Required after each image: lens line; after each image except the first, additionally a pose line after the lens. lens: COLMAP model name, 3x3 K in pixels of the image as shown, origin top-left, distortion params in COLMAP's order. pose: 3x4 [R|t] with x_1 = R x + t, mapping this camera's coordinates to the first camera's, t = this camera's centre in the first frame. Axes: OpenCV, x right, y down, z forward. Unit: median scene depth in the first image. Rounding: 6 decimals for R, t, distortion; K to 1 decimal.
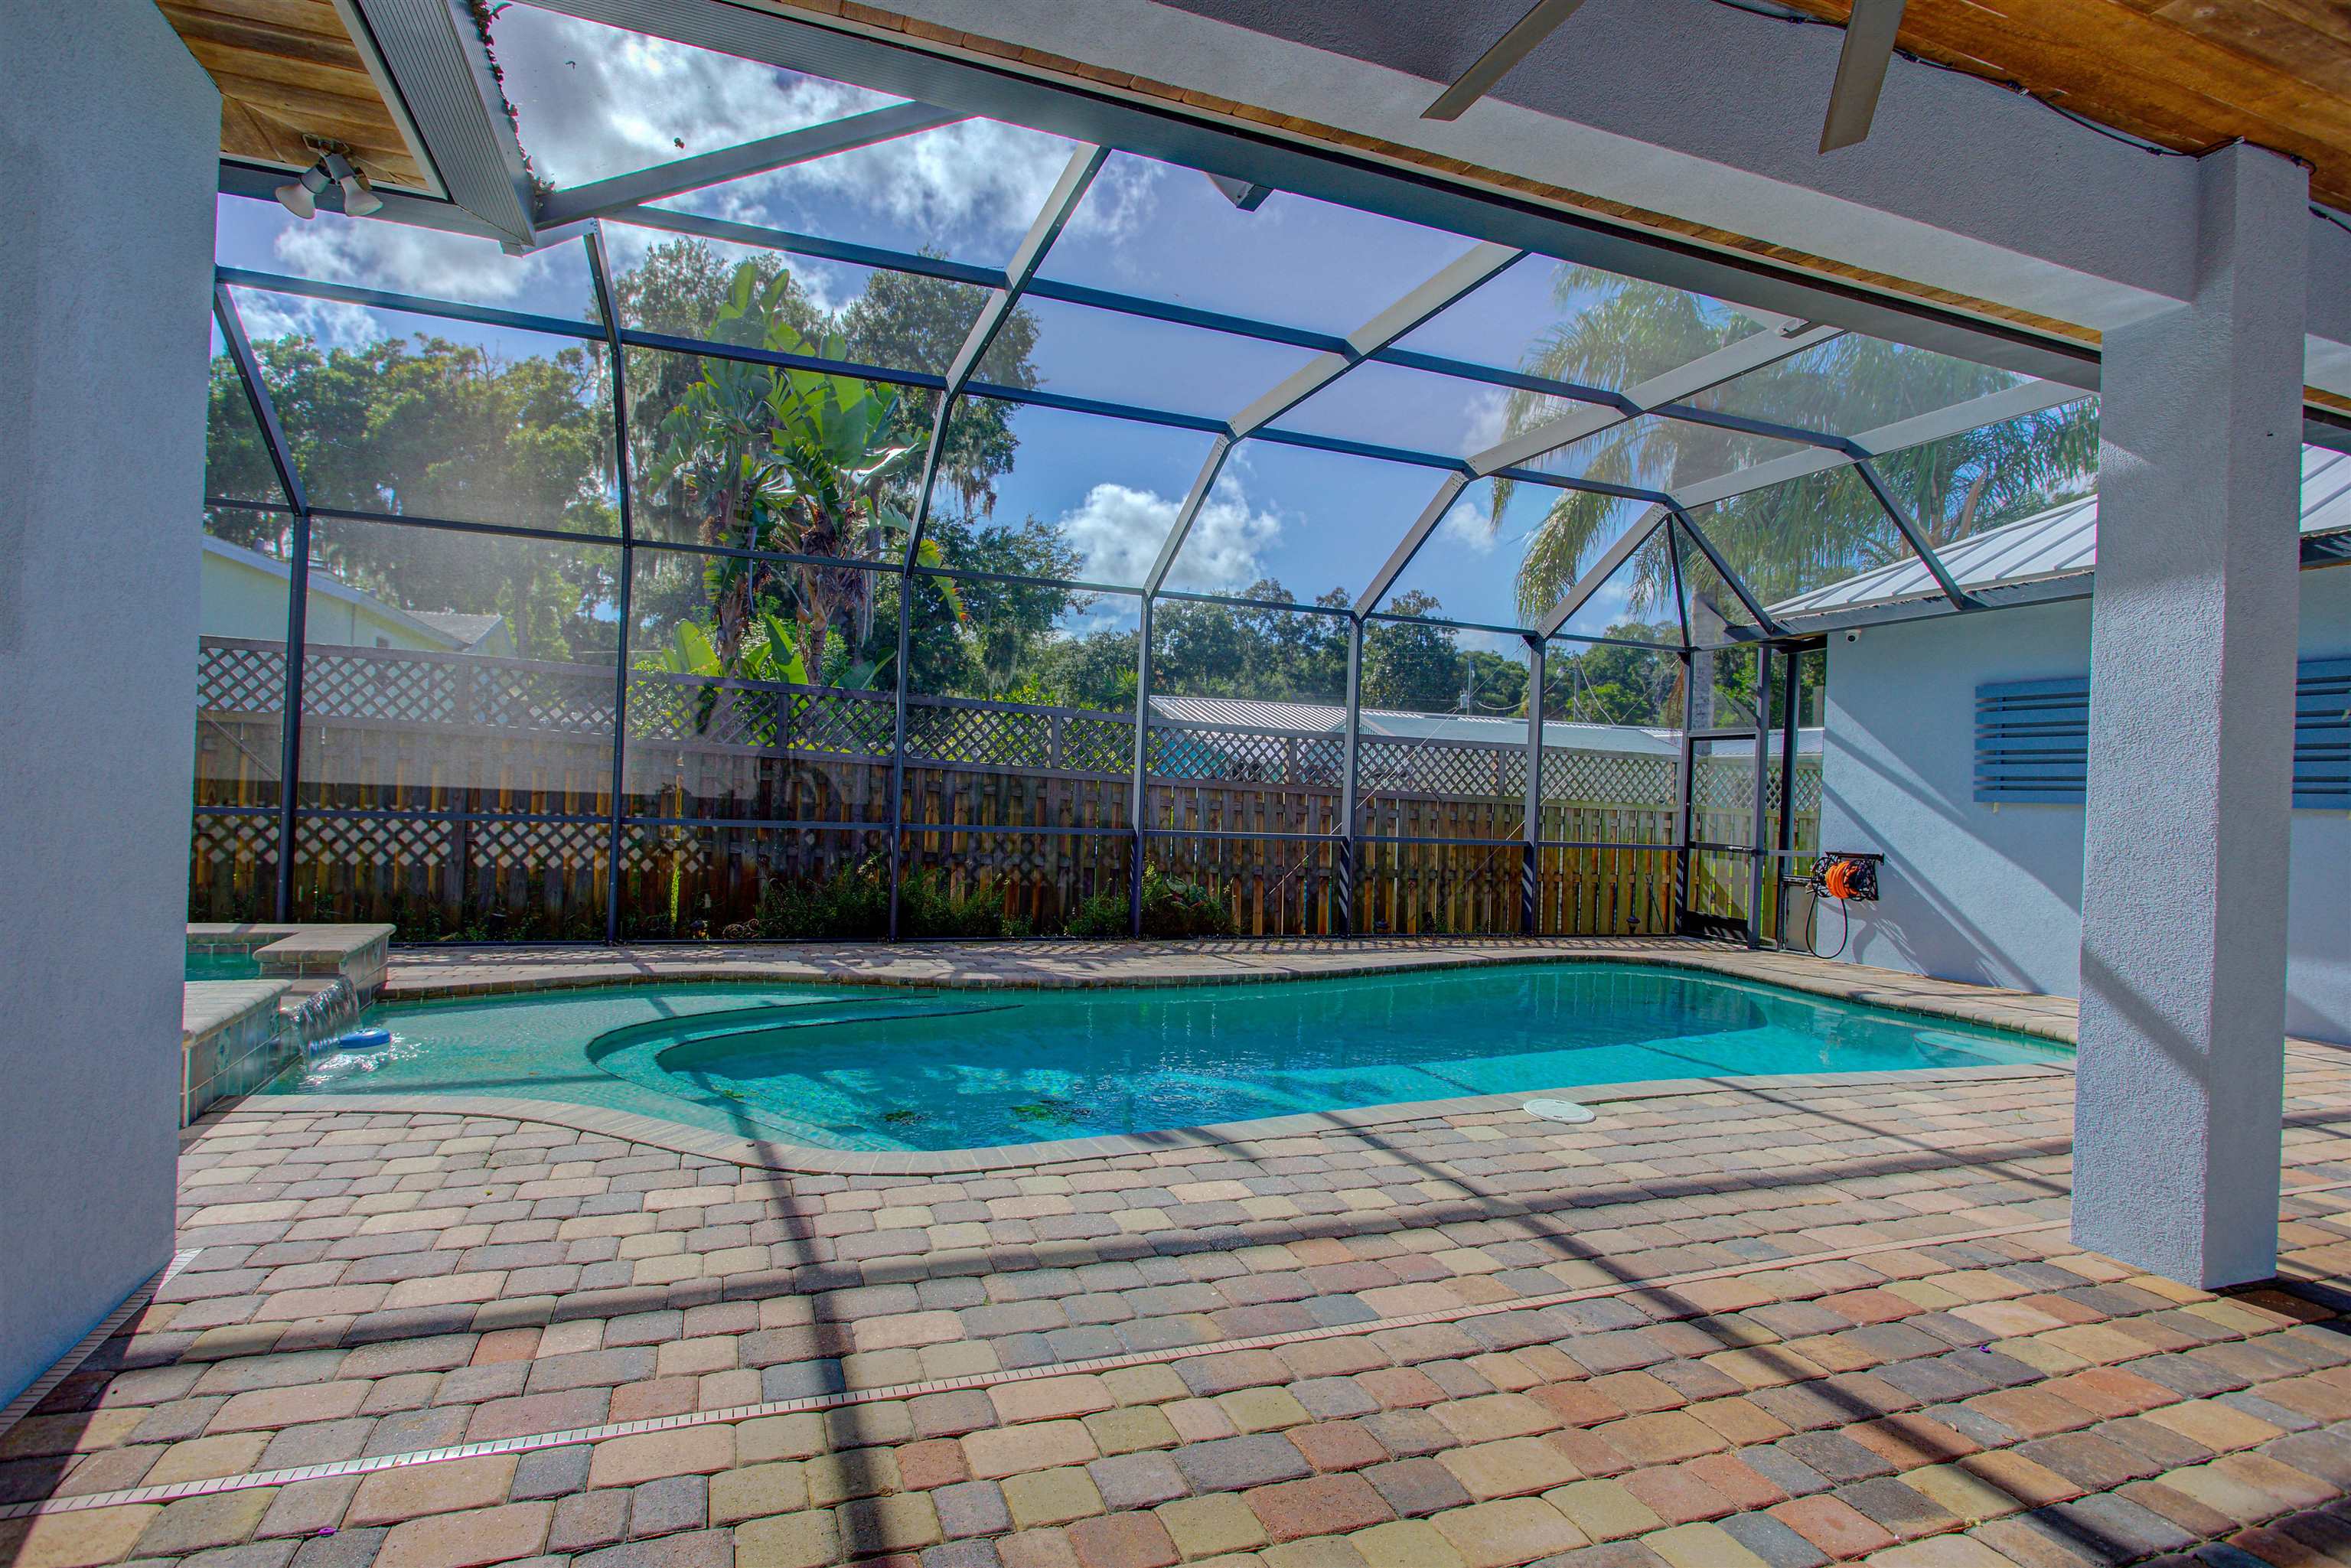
lens RADIAL K [[1208.5, 0, 1172.6], [0, 1208.5, 787.1], [0, 0, 1]] dist [-0.014996, 0.006248]
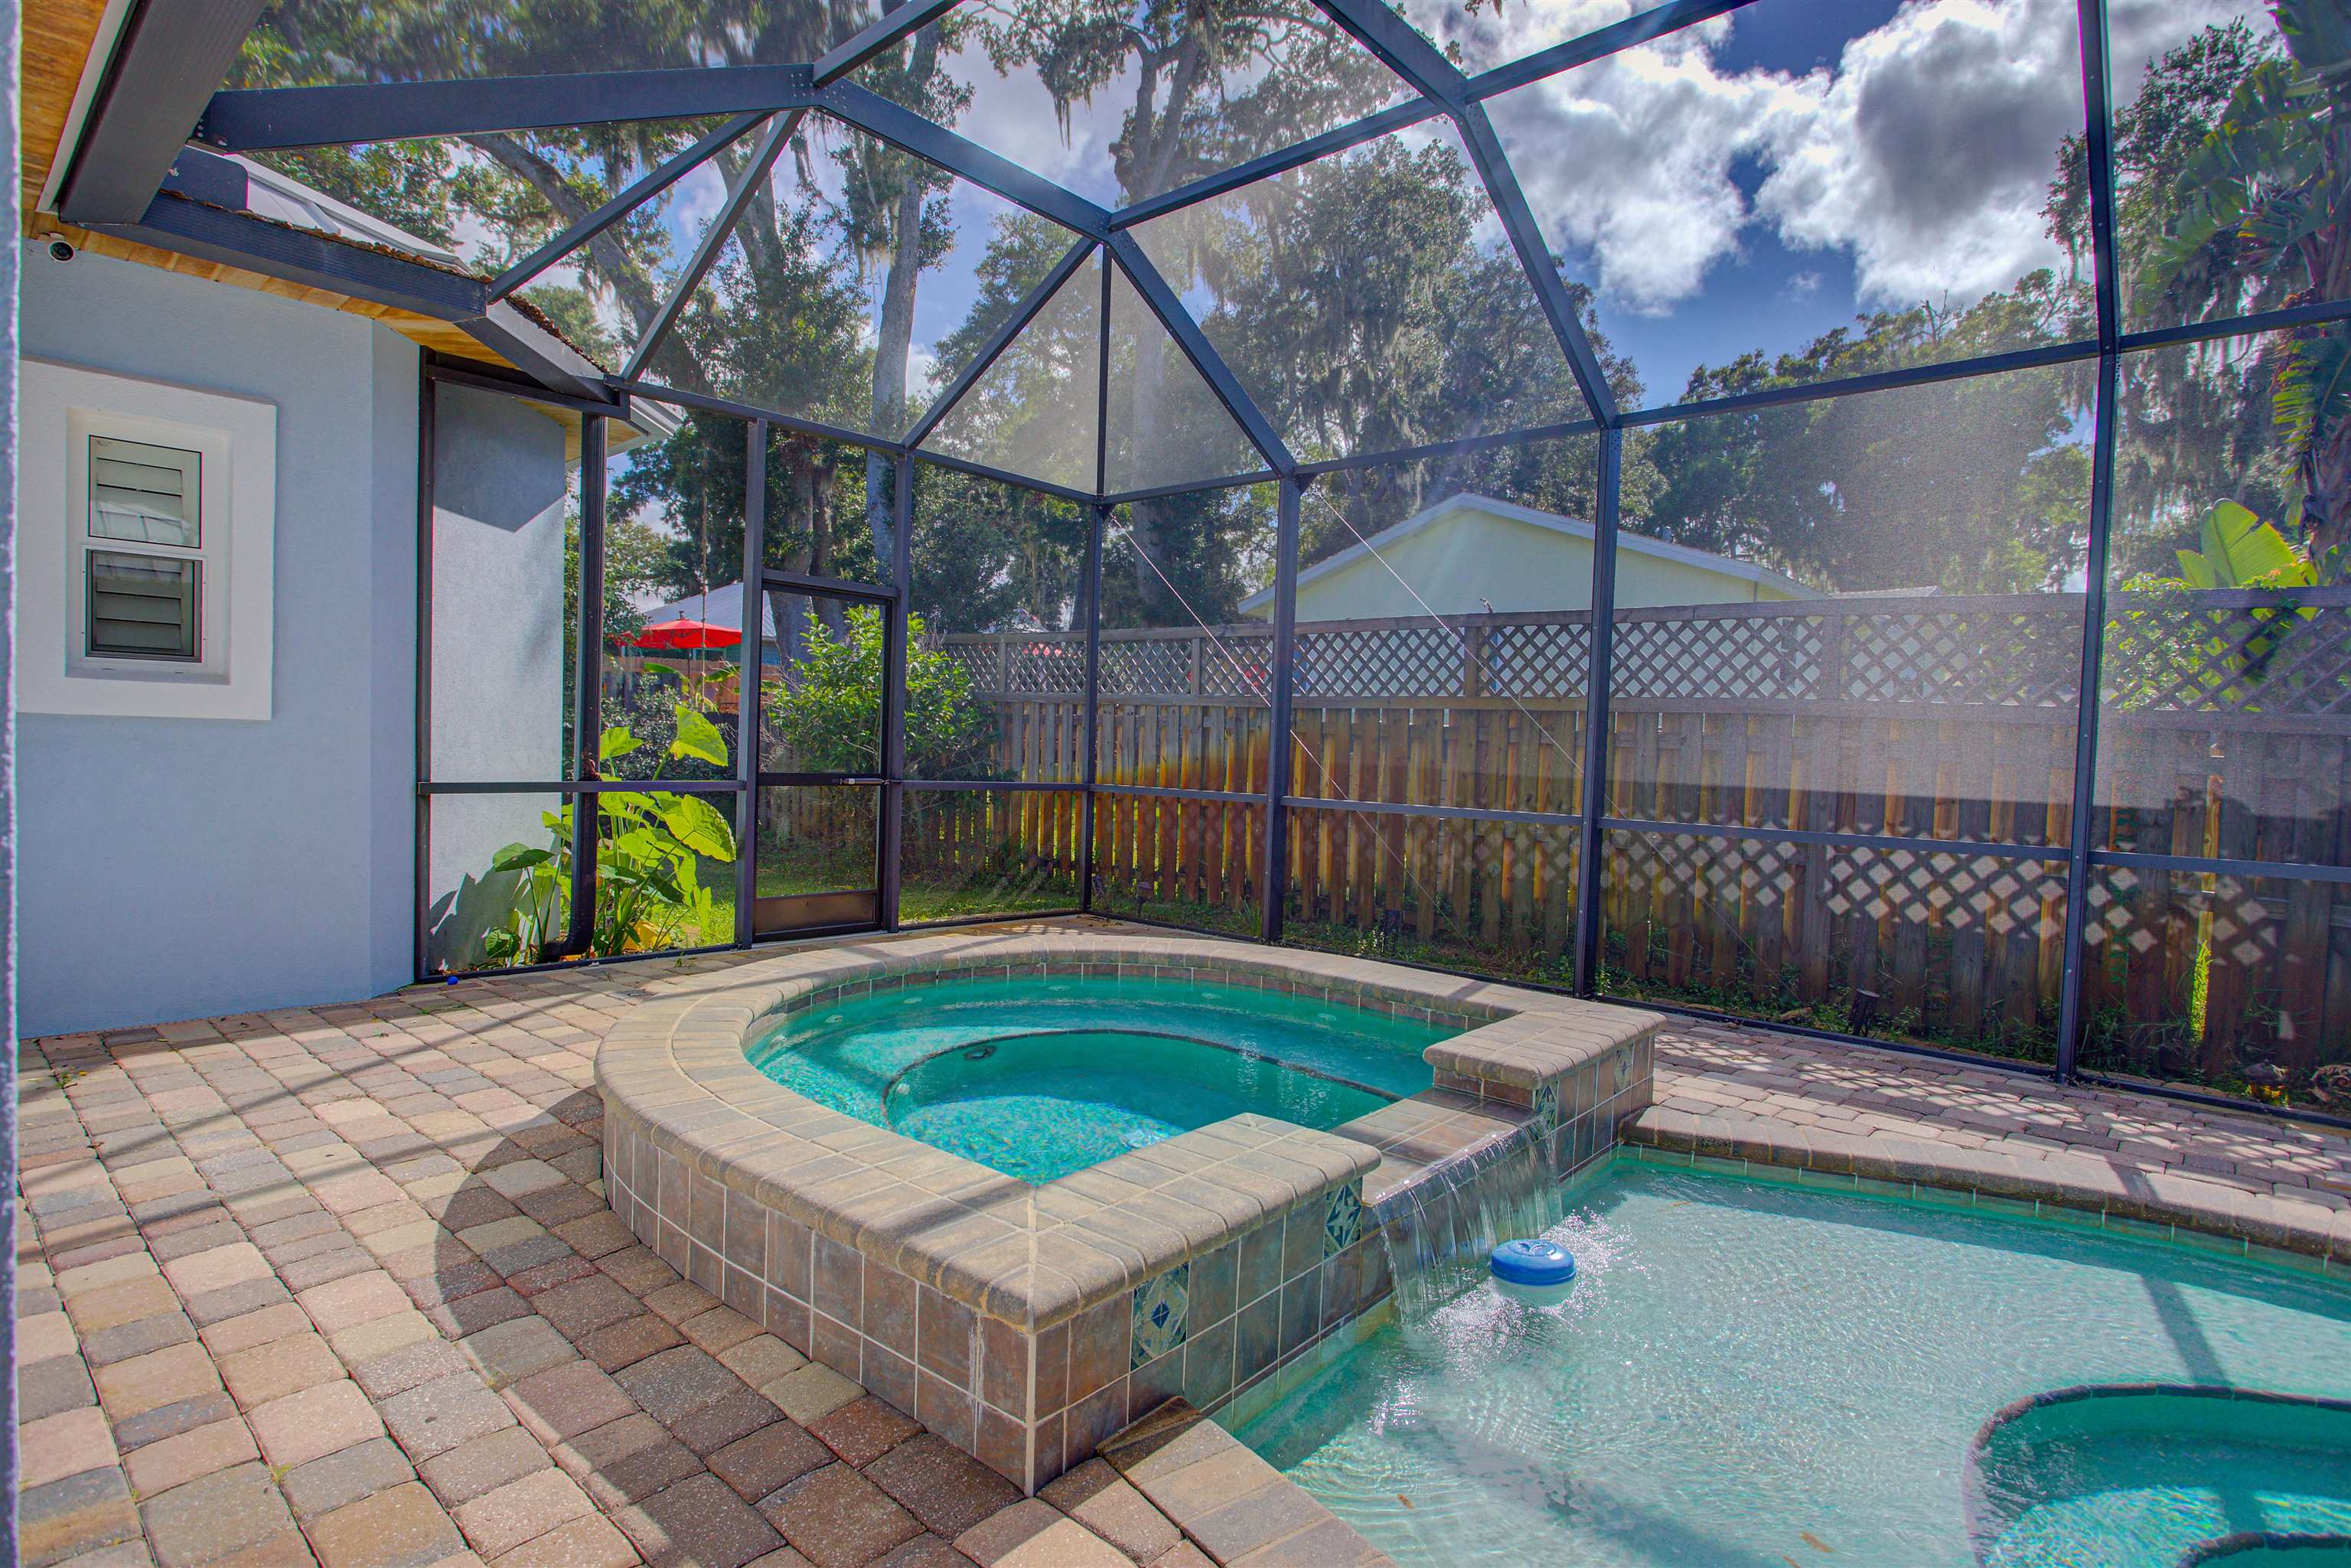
lens RADIAL K [[1208.5, 0, 1159.8], [0, 1208.5, 788.3], [0, 0, 1]] dist [-0.014996, 0.006248]
pose [[0.459885, 0.012133, -0.887895, -0.152338], [-0.010725, 0.999910, 0.008108, -0.002816], [0.887914, 0.005794, 0.459974, 0.339162]]
